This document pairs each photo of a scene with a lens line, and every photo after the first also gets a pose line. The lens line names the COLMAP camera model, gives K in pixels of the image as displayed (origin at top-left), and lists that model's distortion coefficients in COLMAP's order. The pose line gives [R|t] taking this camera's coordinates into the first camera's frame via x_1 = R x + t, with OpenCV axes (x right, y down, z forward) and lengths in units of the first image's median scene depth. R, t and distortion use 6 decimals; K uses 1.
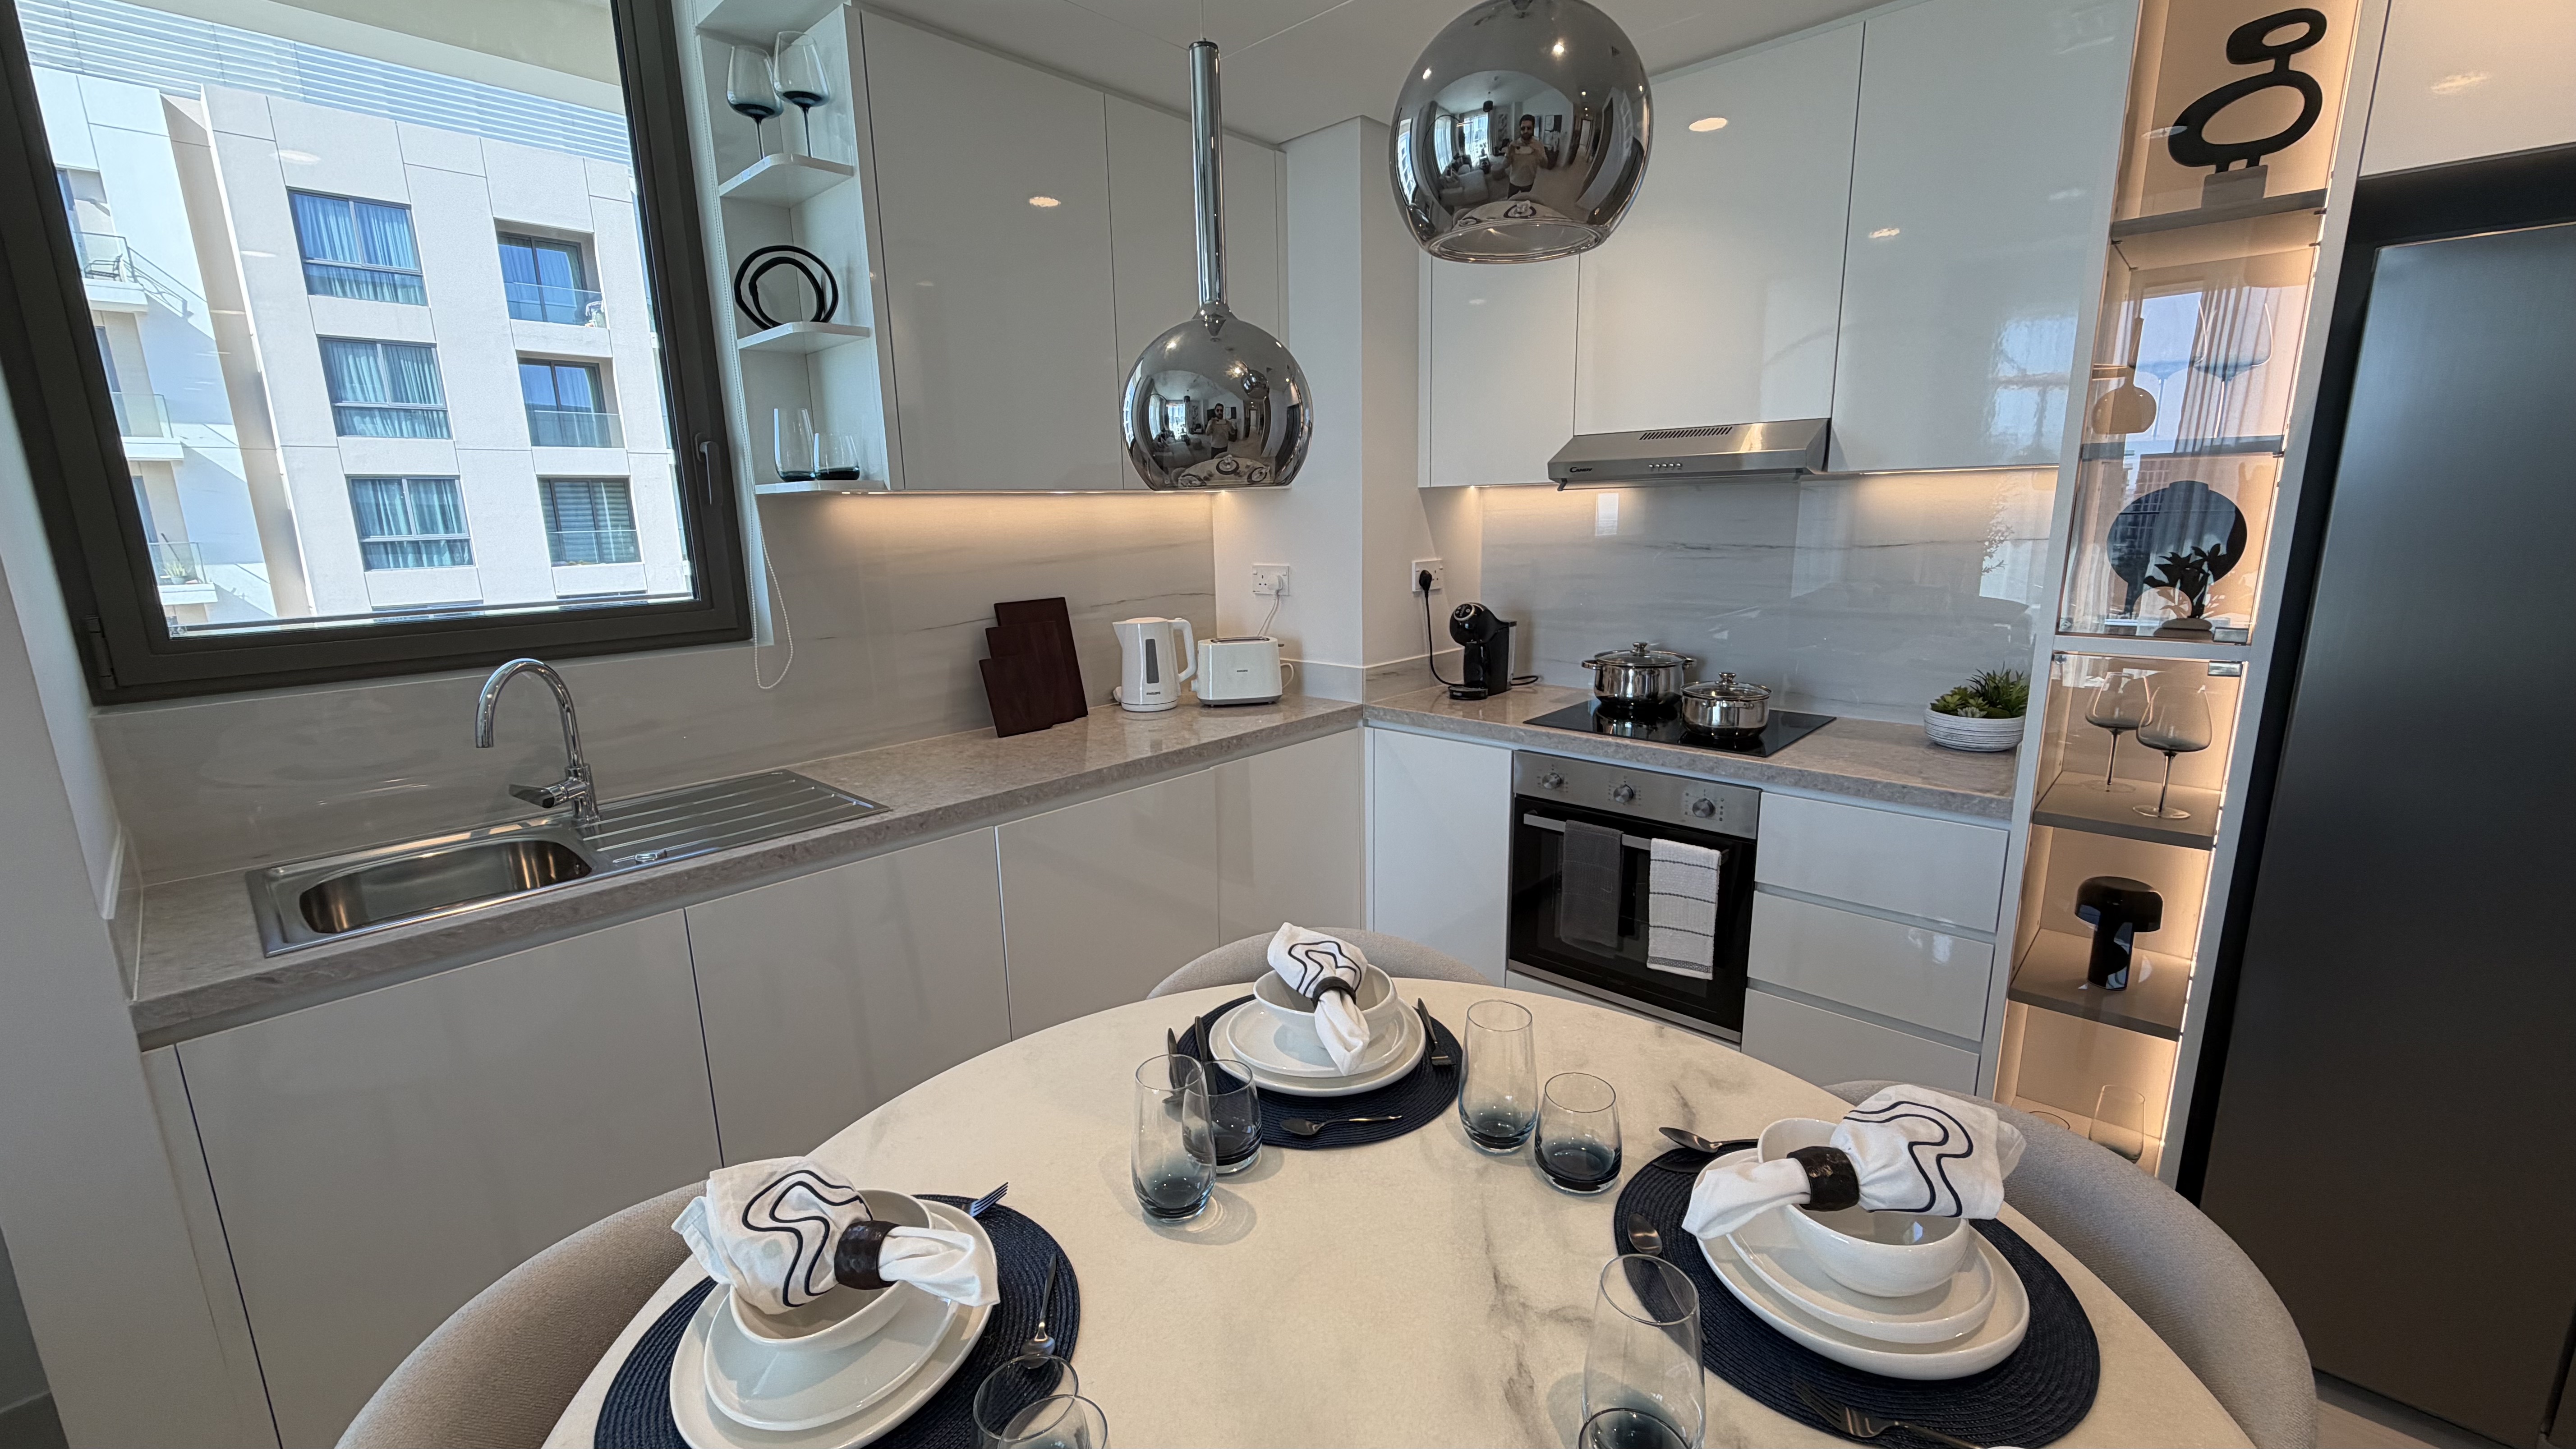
lens RADIAL K [[1022.7, 0, 1281.9], [0, 1022.7, 725.2], [0, 0, 1]] dist [-0.000436, 0.000238]
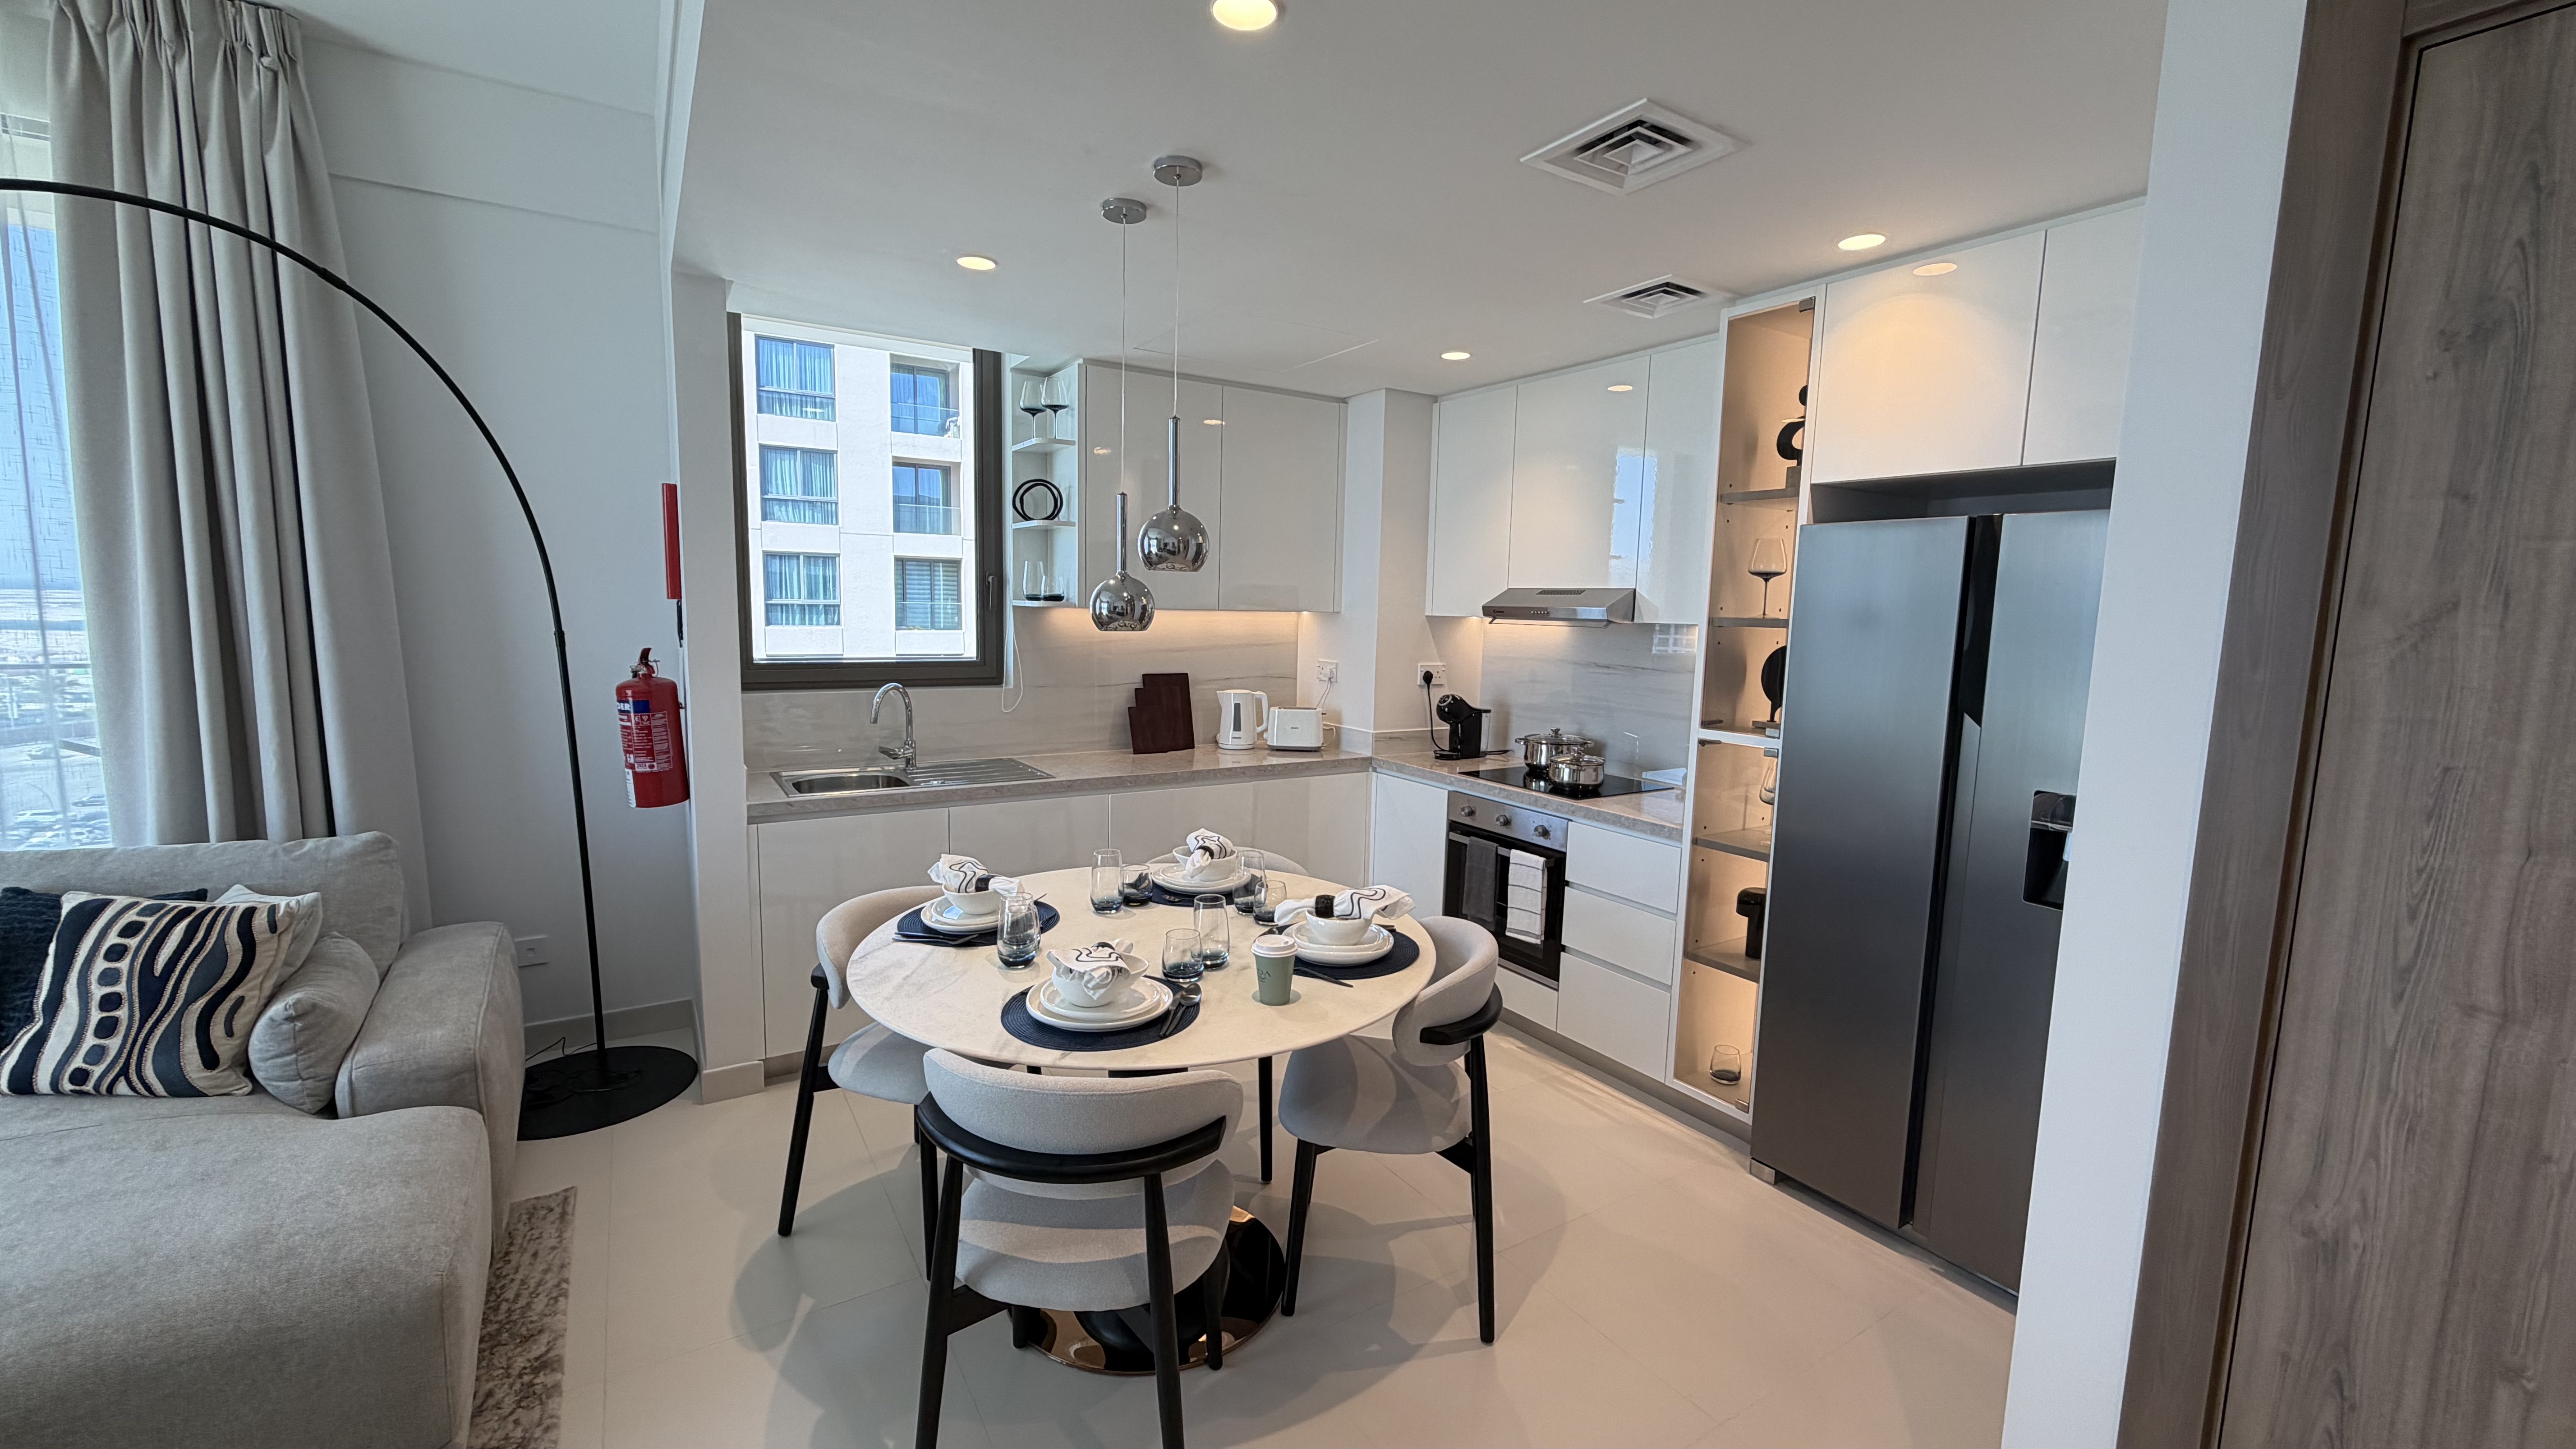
lens RADIAL K [[1022.7, 0, 1281.9], [0, 1022.7, 725.2], [0, 0, 1]] dist [-0.000436, 0.000238]
pose [[0.966683, 0.074129, -0.245009, 0.325018], [-0.095695, 0.992404, -0.077307, 0.064289], [0.237417, 0.098178, 0.966434, -0.494810]]
